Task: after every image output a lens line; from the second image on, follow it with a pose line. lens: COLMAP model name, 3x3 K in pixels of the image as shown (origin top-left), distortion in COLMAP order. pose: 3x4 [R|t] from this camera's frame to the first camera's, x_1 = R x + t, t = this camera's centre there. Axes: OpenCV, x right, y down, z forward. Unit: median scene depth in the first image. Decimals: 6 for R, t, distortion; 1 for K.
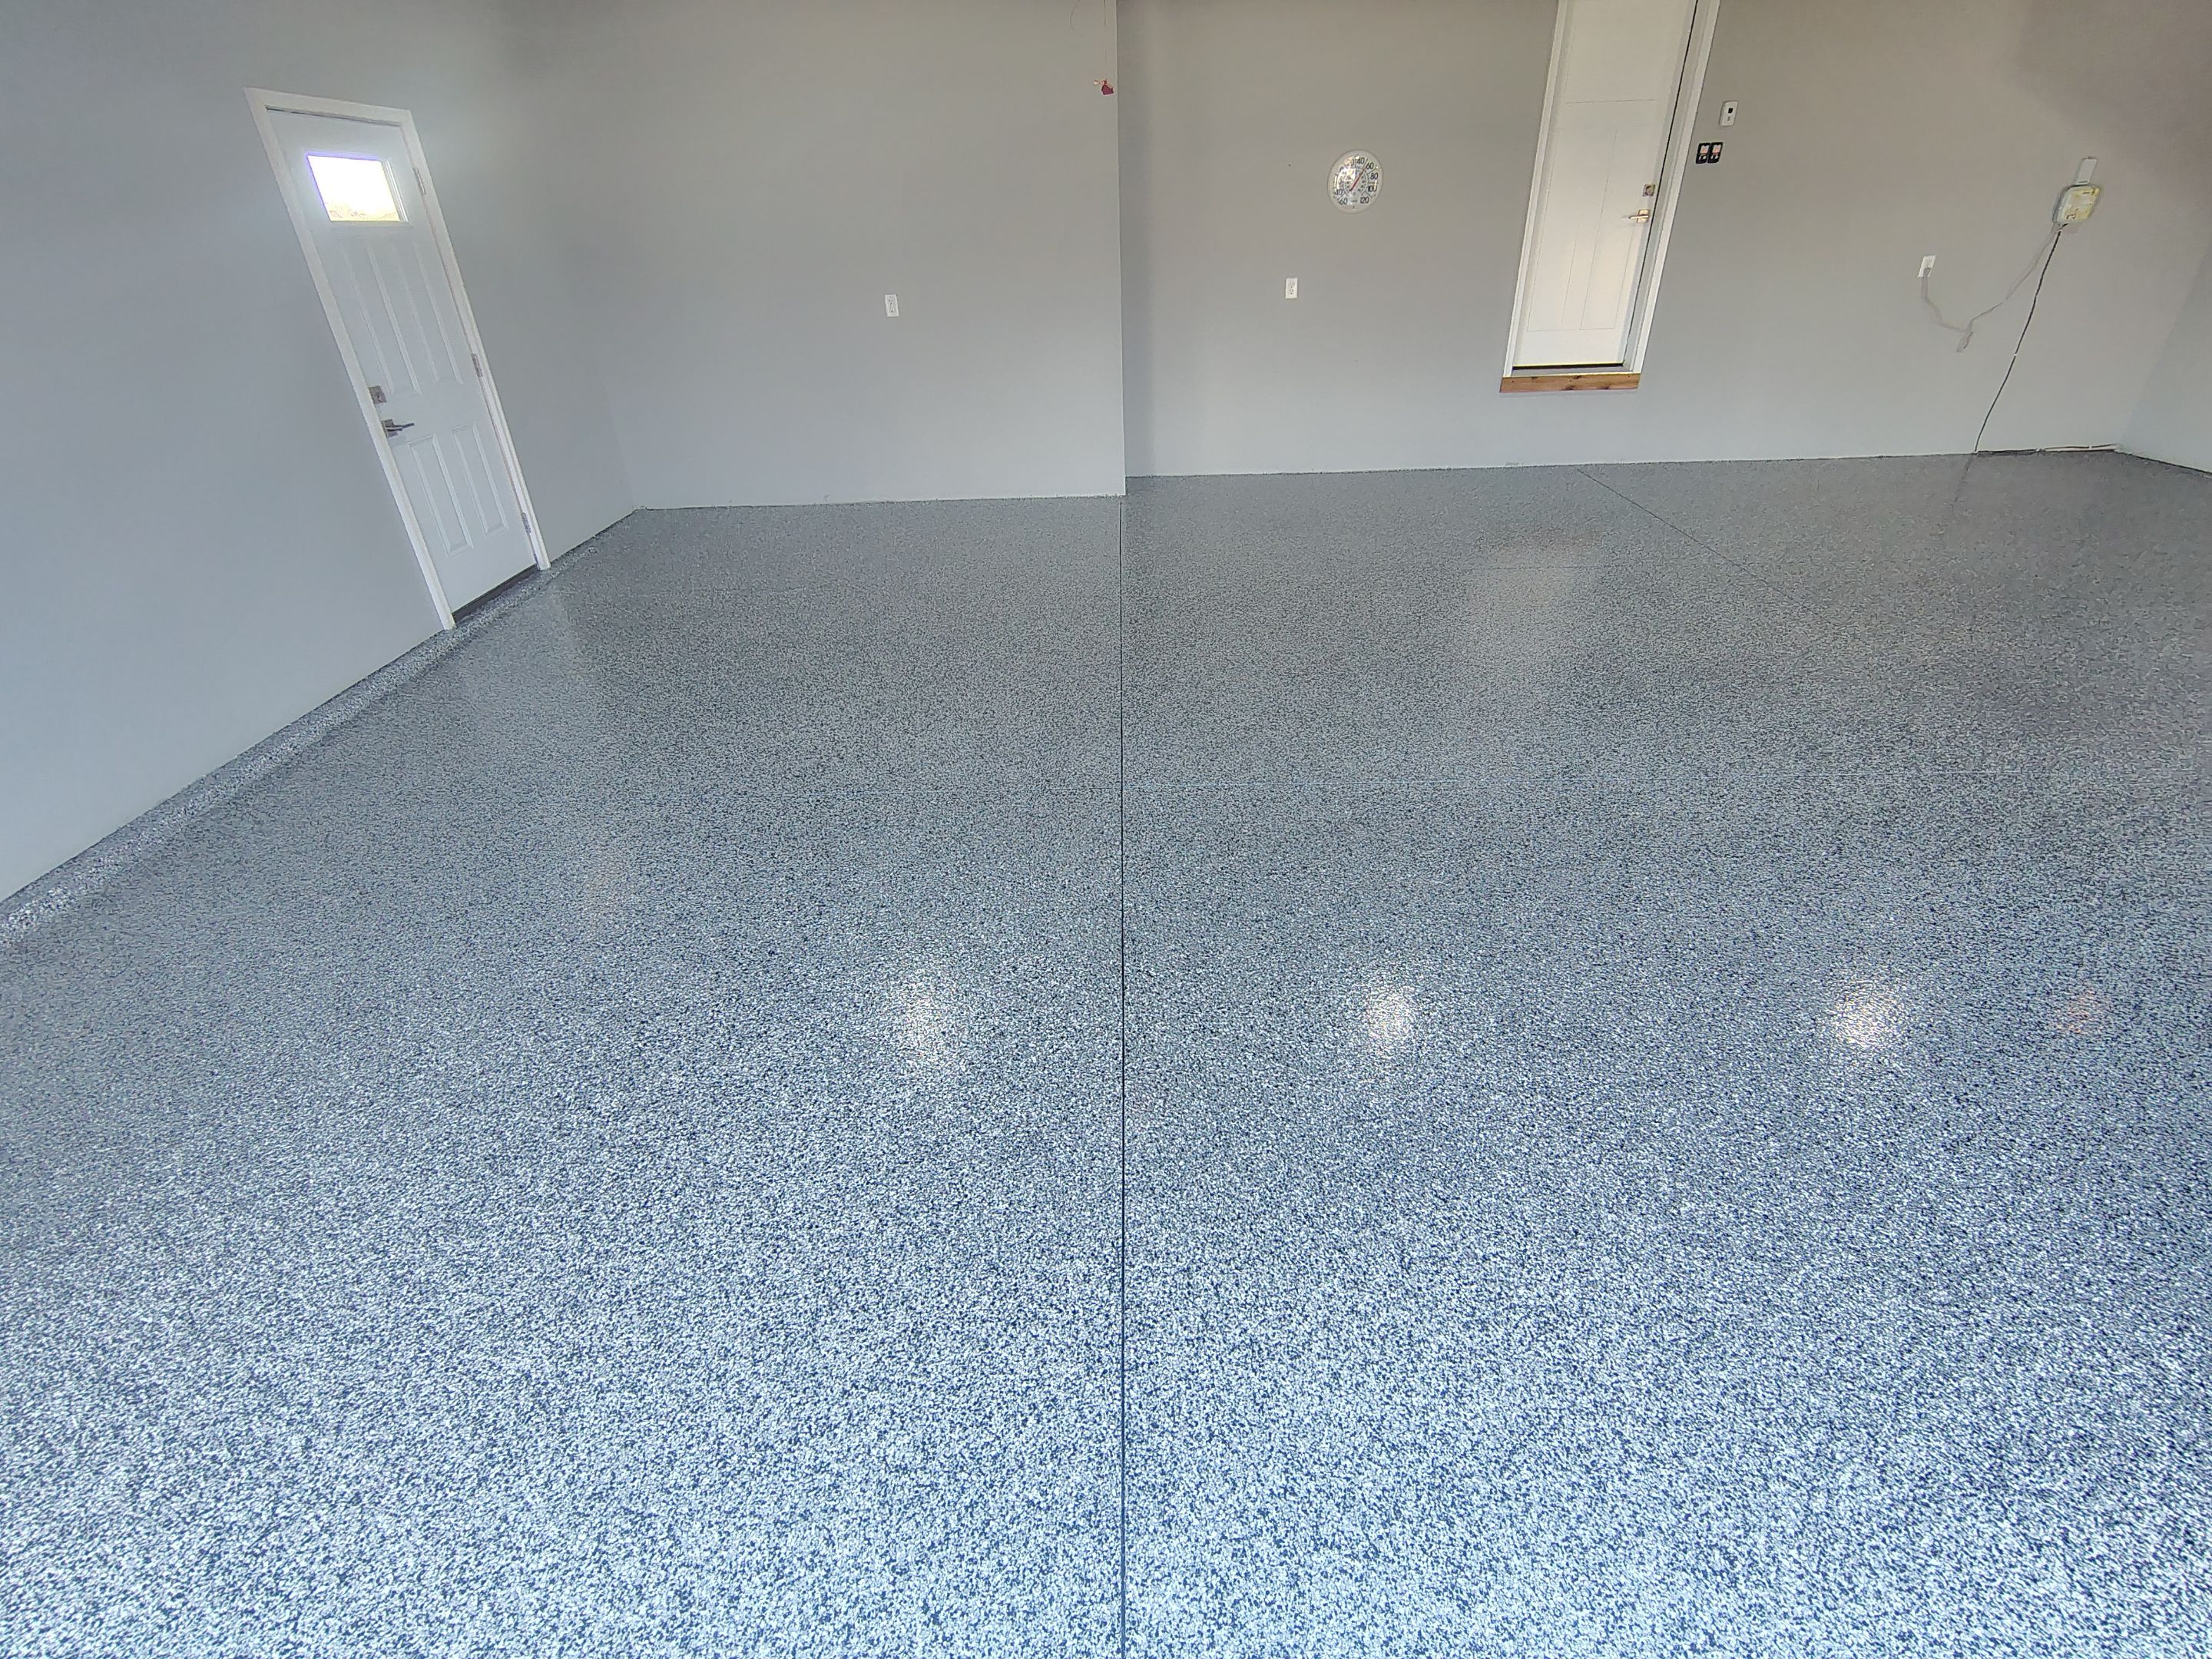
lens RADIAL K [[1040.8, 0, 1100.8], [0, 1040.8, 839.5], [0, 0, 1]] dist [-0.015848, 0.005075]
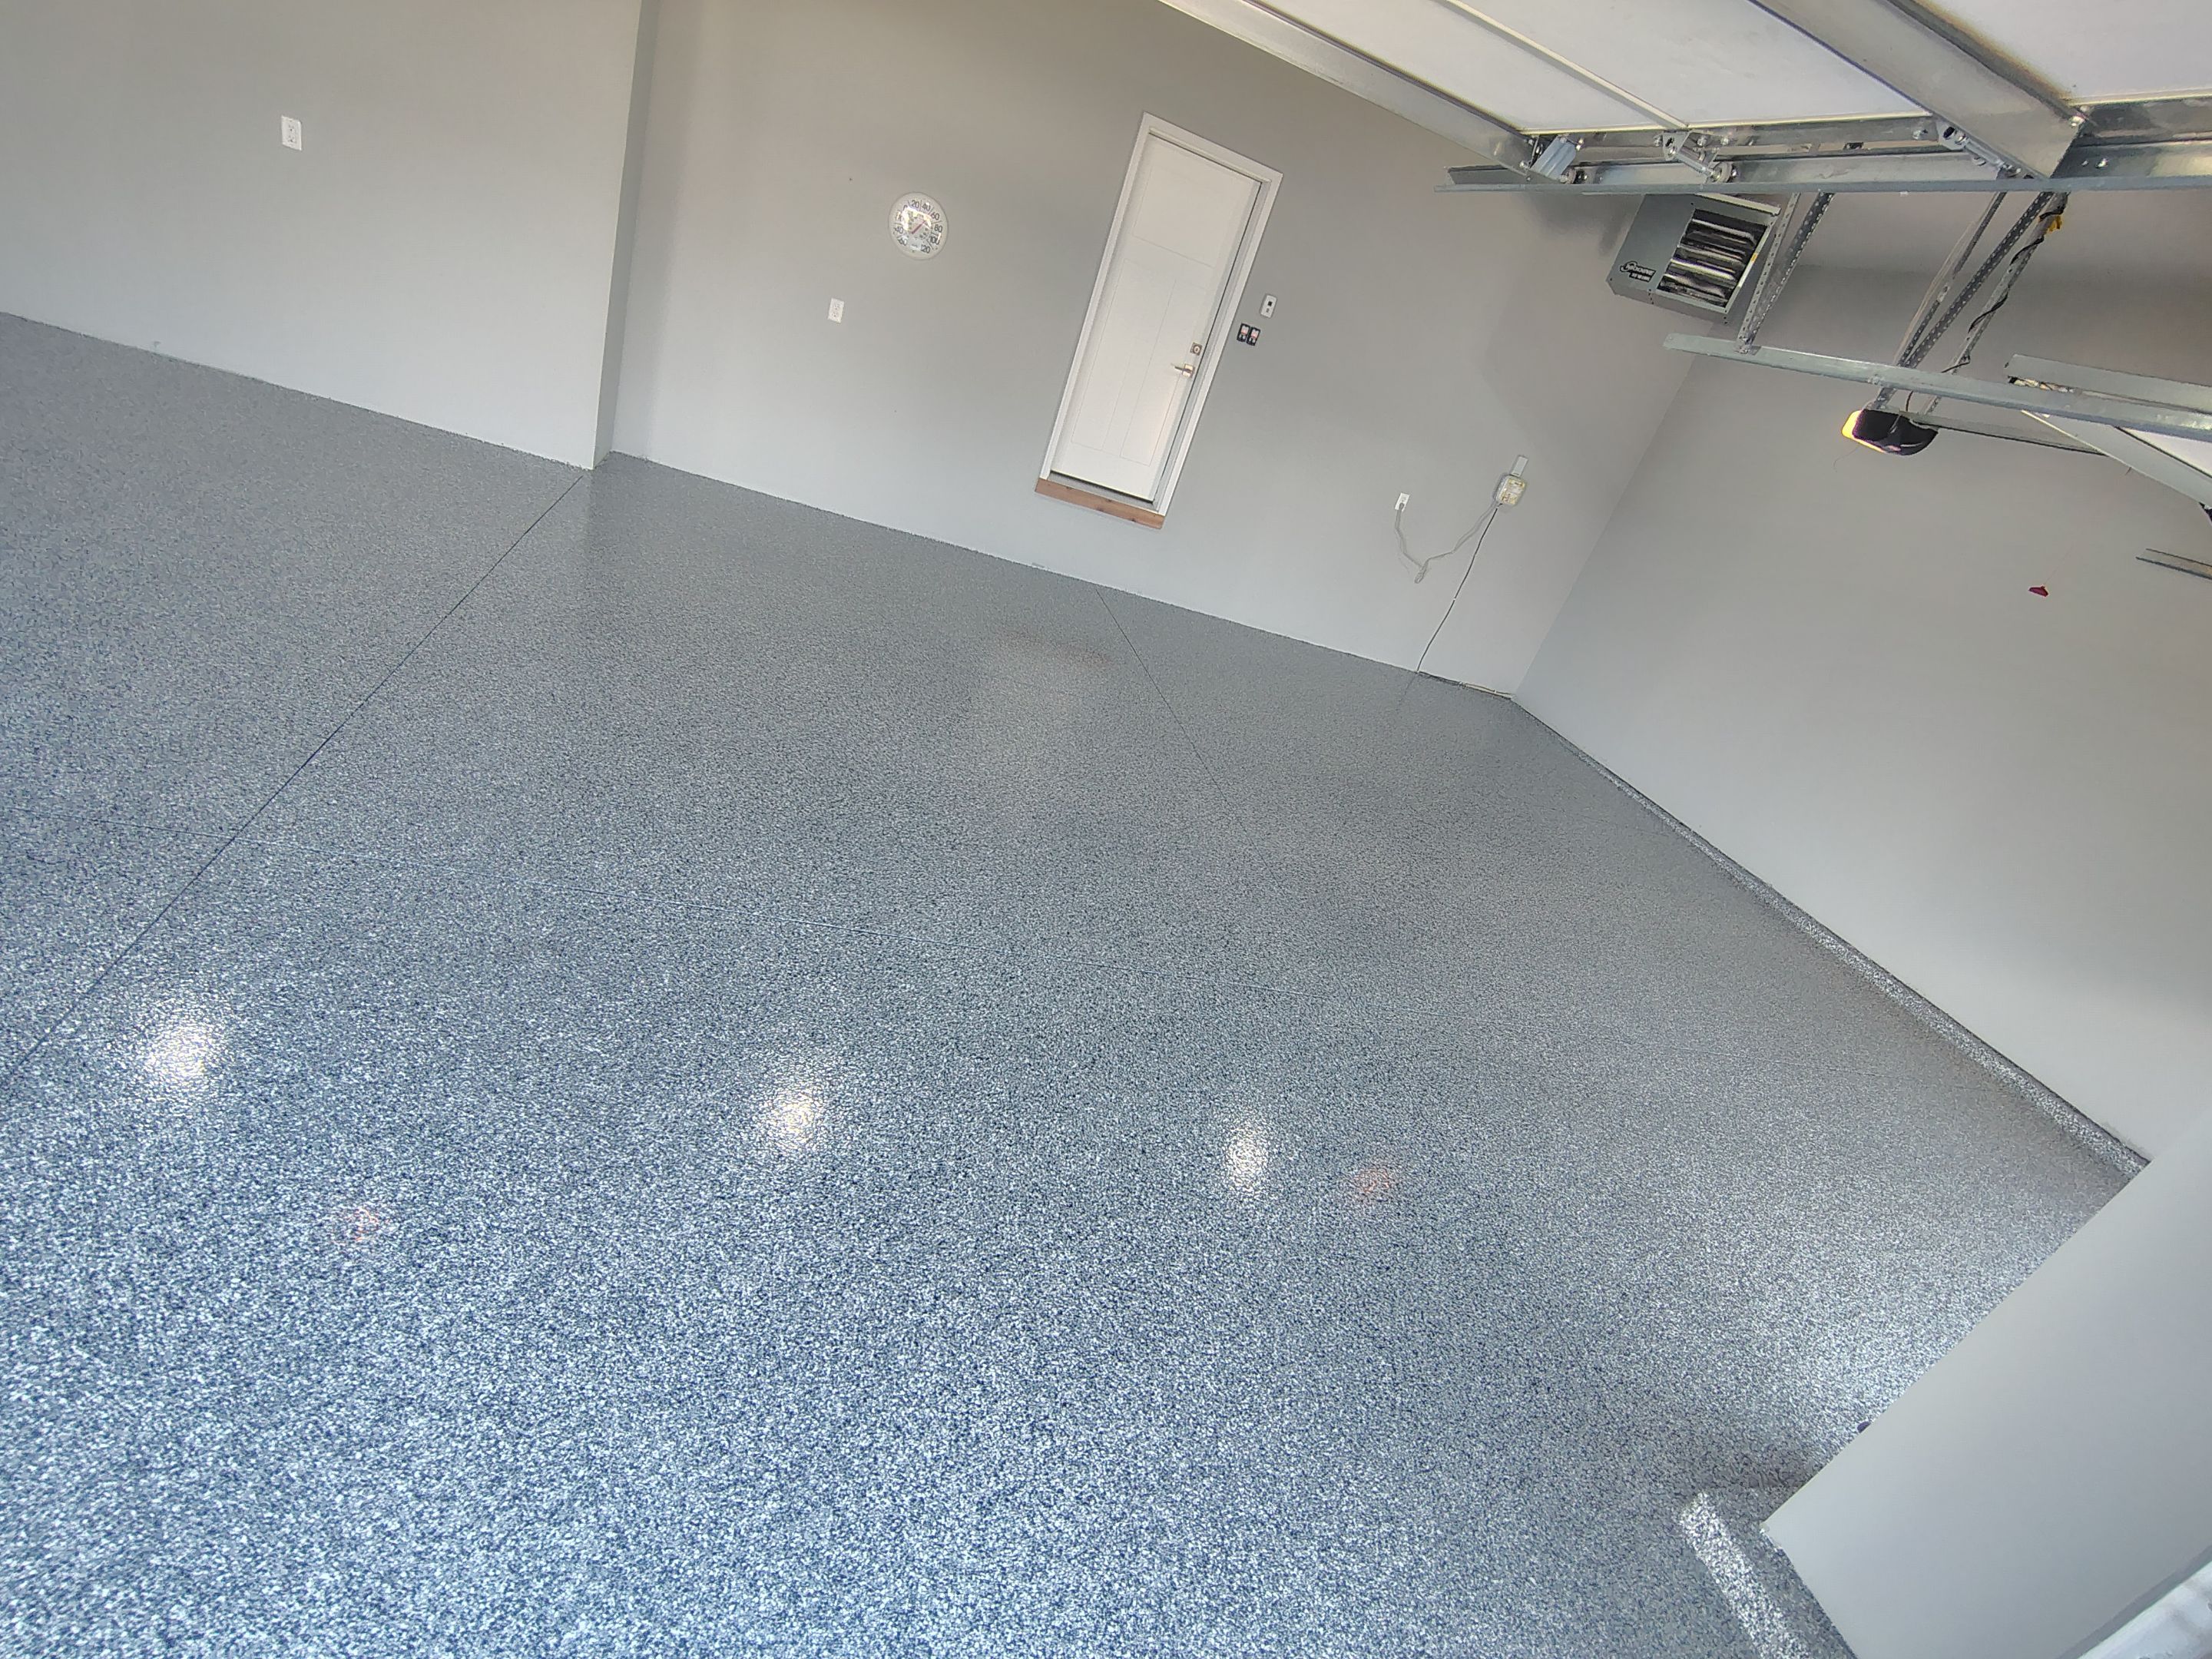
lens RADIAL K [[1040.8, 0, 1107.7], [0, 1040.8, 842.8], [0, 0, 1]] dist [-0.015848, 0.005075]
pose [[0.908635, 0.190097, 0.371814, 0.163228], [-0.178297, 0.981746, -0.066215, -0.058035], [-0.377615, -0.006128, 0.925943, 0.066548]]
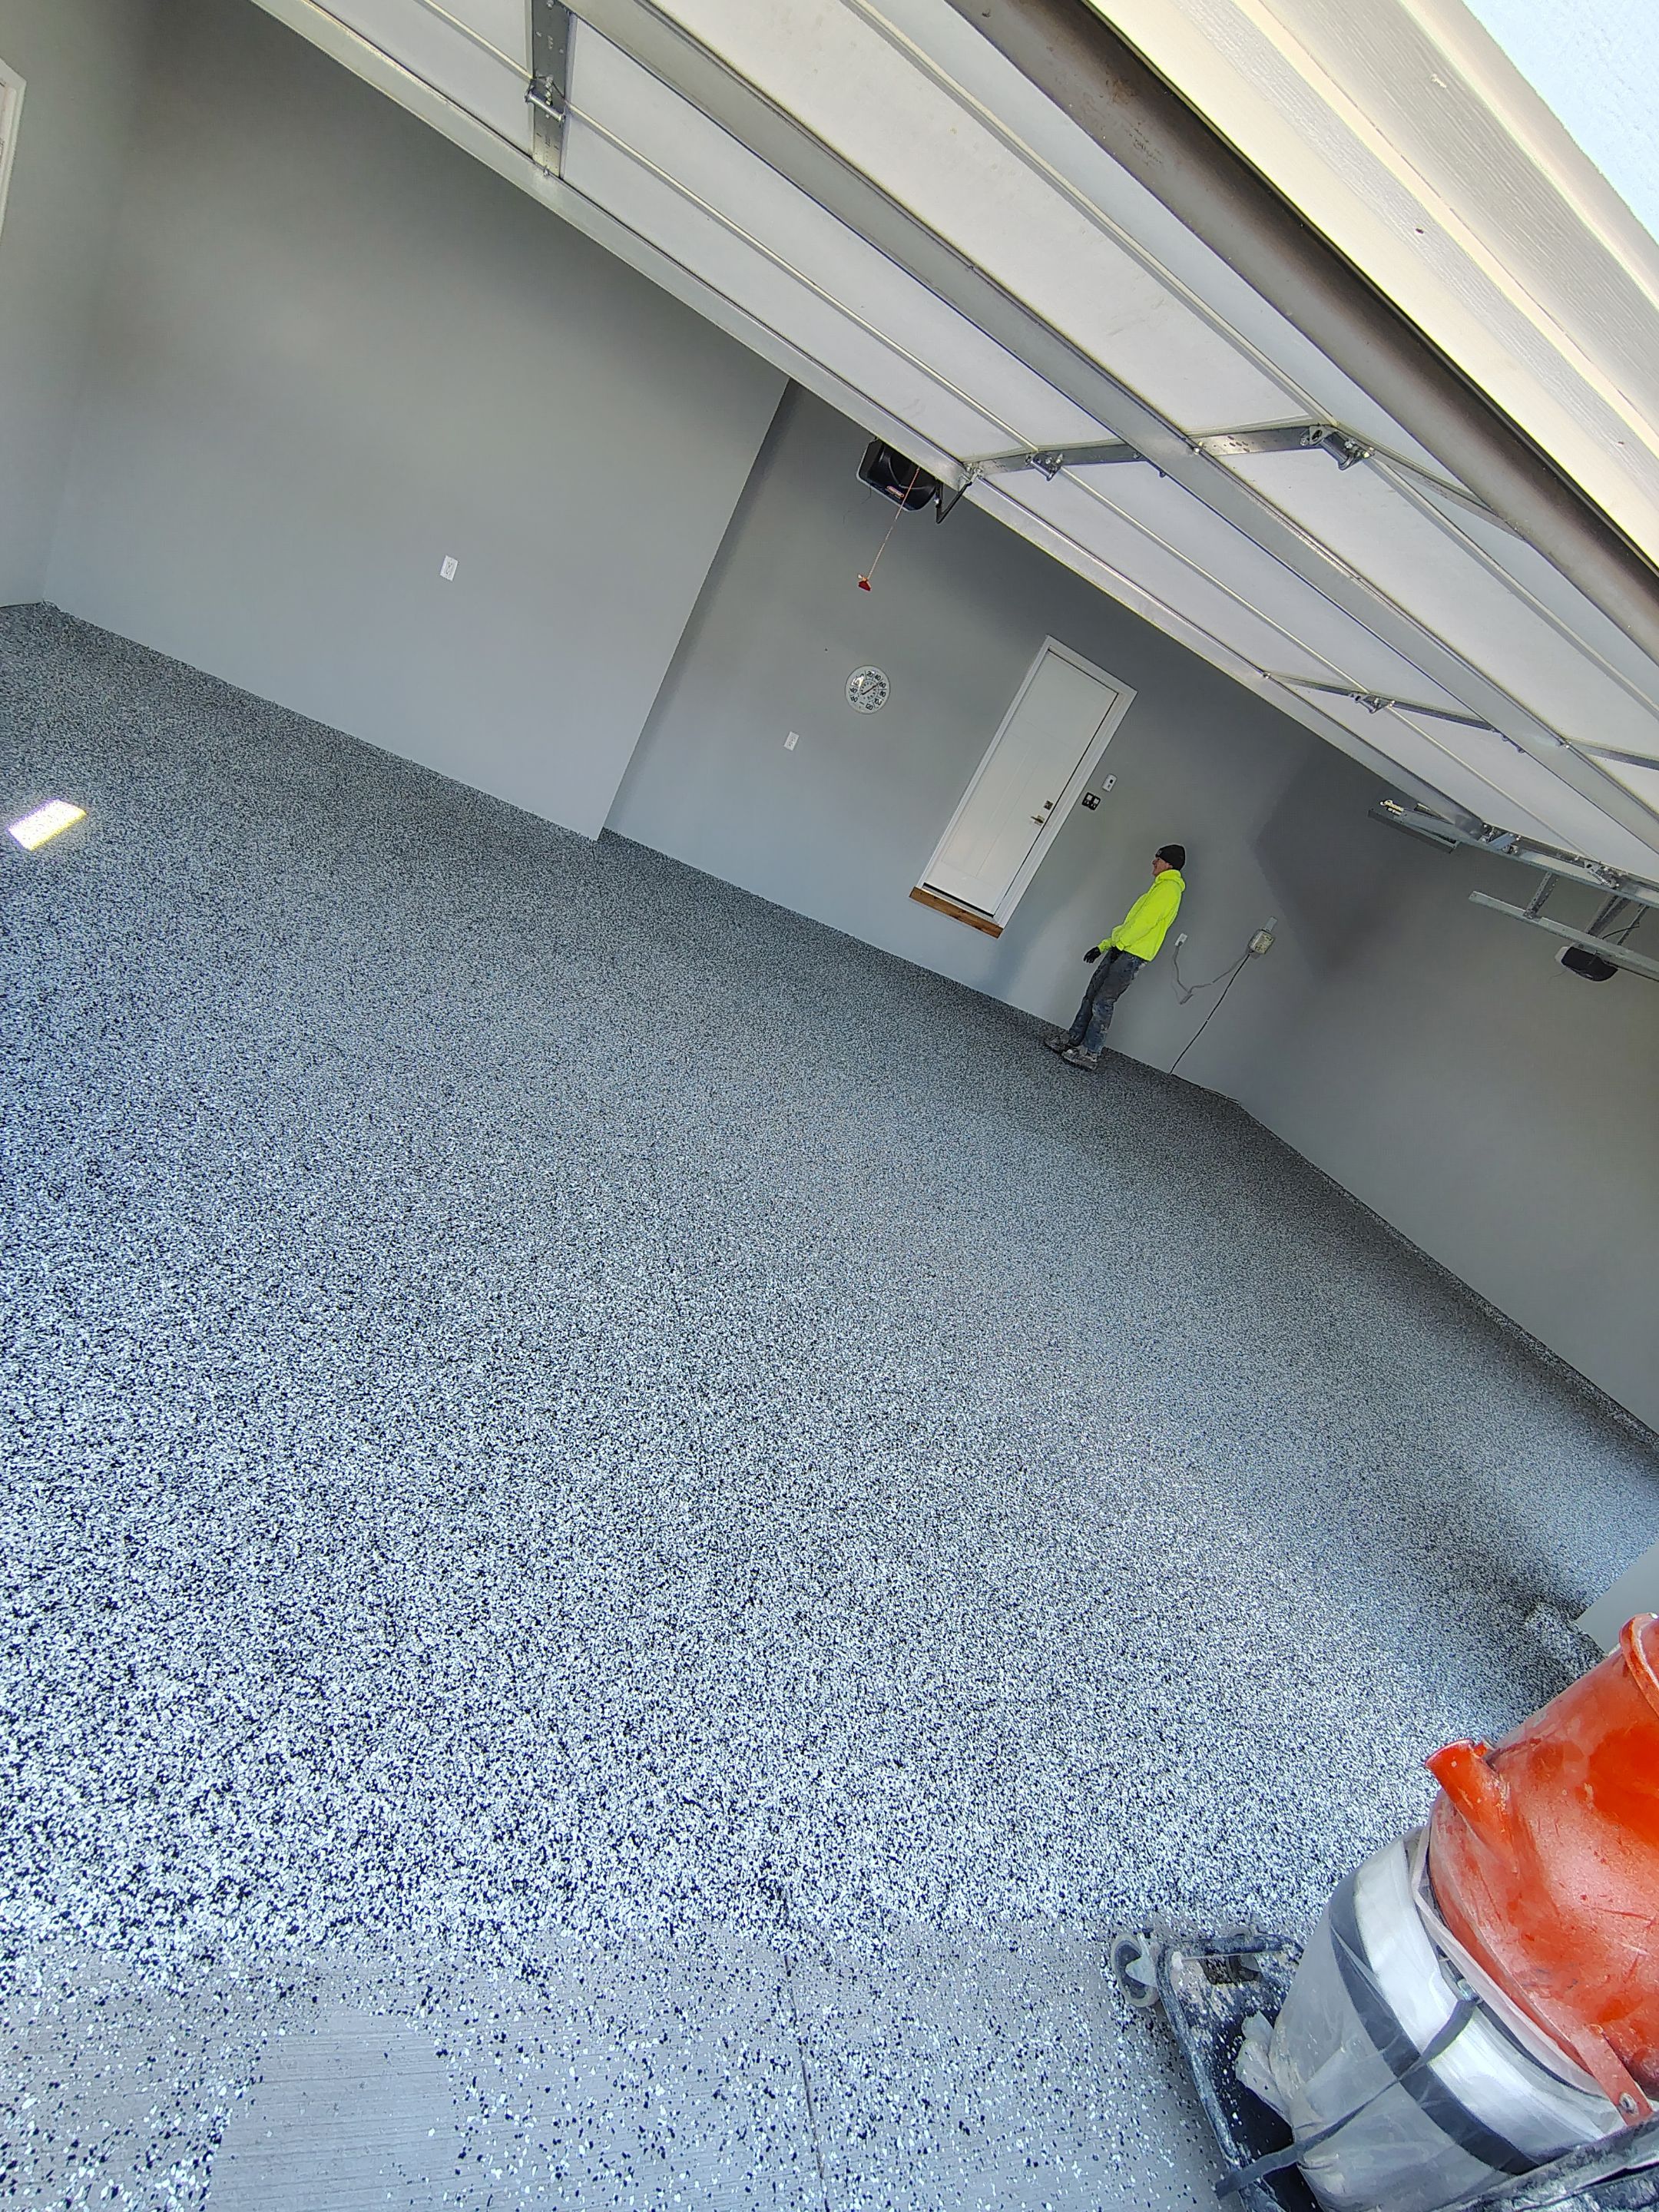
lens RADIAL K [[1040.8, 0, 838.5], [0, 1040.8, 1095.7], [0, 0, 1]] dist [-0.015848, 0.005075]
pose [[0.833794, 0.324249, 0.446821, -0.170448], [-0.270167, 0.945464, -0.181958, 0.035953], [-0.481453, 0.030999, 0.875923, -0.020612]]
